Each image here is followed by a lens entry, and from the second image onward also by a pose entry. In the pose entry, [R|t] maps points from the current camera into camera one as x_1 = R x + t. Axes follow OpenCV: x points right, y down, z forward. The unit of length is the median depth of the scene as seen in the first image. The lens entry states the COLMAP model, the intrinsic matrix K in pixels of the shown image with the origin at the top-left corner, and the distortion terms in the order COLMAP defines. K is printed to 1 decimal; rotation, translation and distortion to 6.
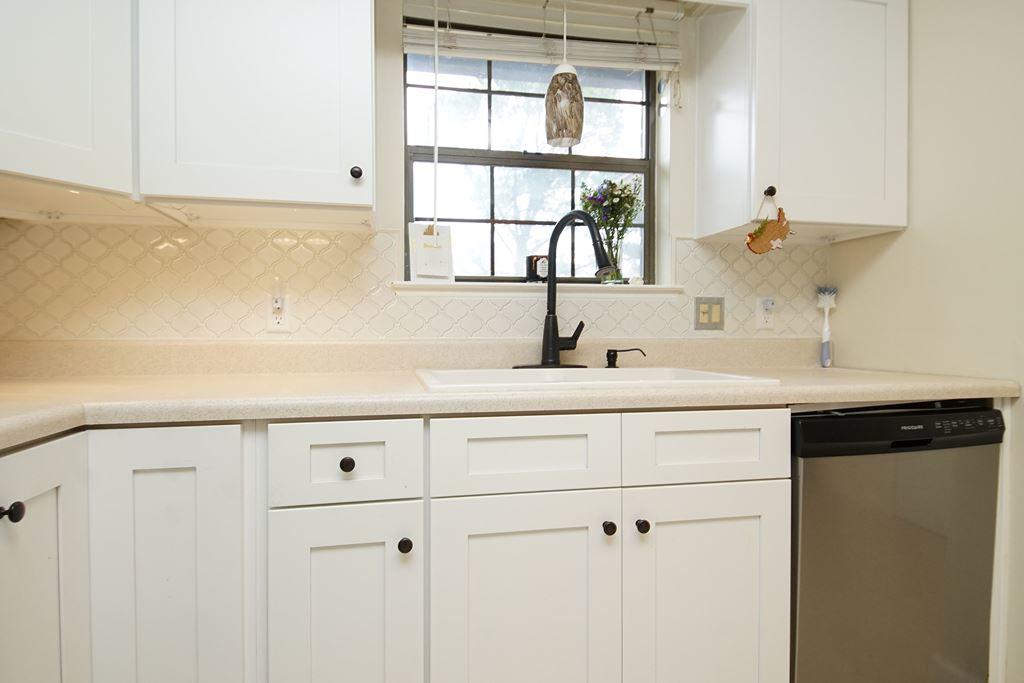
lens RADIAL K [[553.4, 0, 495.6], [0, 553.4, 330.5], [0, 0, 1]] dist [-0.002549, -0.001318]
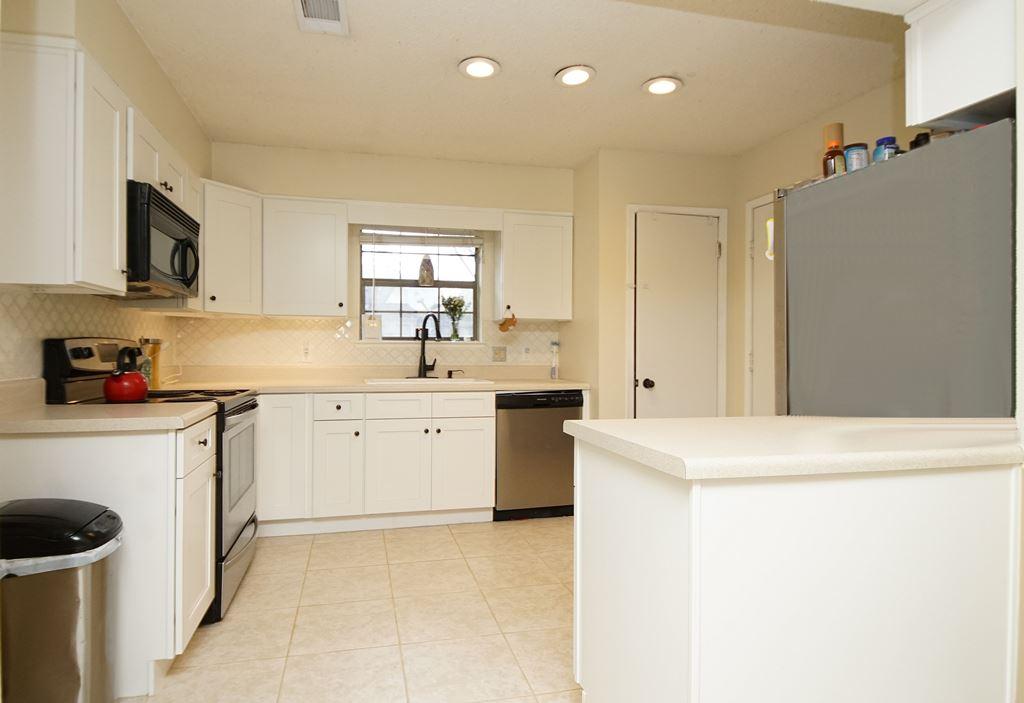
lens RADIAL K [[559.8, 0, 486.2], [0, 559.8, 347.5], [0, 0, 1]] dist [0.000386, 0.000114]
pose [[0.999350, 0.007591, 0.035232, 0.278638], [-0.007536, 0.999970, -0.001717, -0.058533], [-0.035244, 0.001451, 0.999378, -1.346015]]
